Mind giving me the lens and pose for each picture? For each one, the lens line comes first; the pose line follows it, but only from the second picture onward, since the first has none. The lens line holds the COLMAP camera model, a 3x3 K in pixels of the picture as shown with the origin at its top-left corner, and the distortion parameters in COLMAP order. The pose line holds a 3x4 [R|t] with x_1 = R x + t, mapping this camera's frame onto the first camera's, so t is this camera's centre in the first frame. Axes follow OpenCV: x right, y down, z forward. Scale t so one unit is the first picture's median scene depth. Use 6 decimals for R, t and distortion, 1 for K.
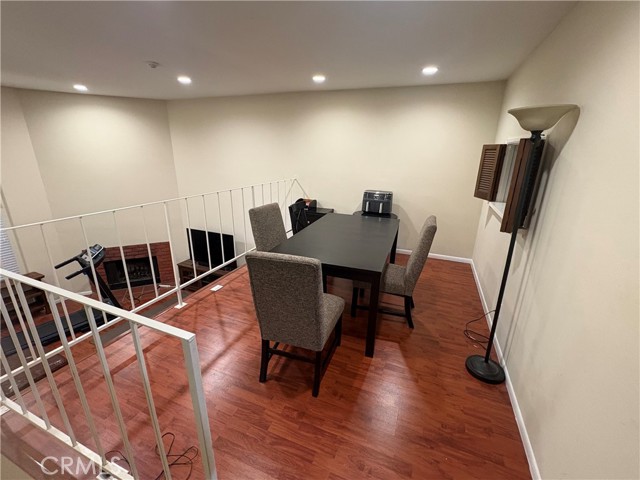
lens RADIAL K [[281.5, 0, 320.0], [0, 281.5, 240.0], [0, 0, 1]] dist [-0.000428, 0.000332]
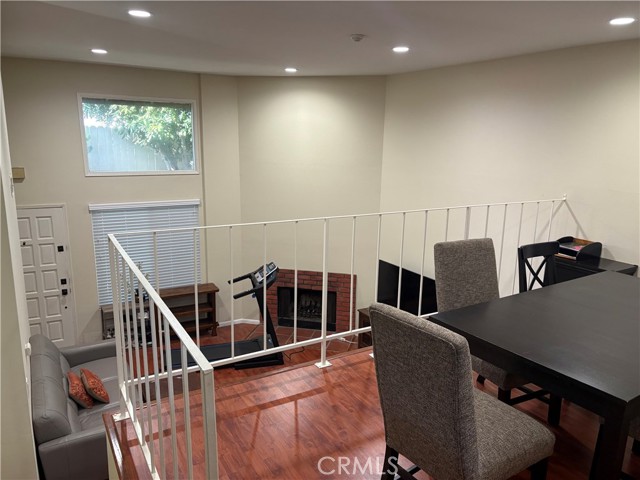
lens RADIAL K [[495.0, 0, 320.0], [0, 495.0, 240.0], [0, 0, 1]] dist [0.038361, -0.002116]
pose [[0.789458, 0.126094, -0.600713, 0.133289], [-0.188893, 0.981086, -0.042307, -0.012148], [0.584016, 0.146870, 0.798345, -0.027389]]
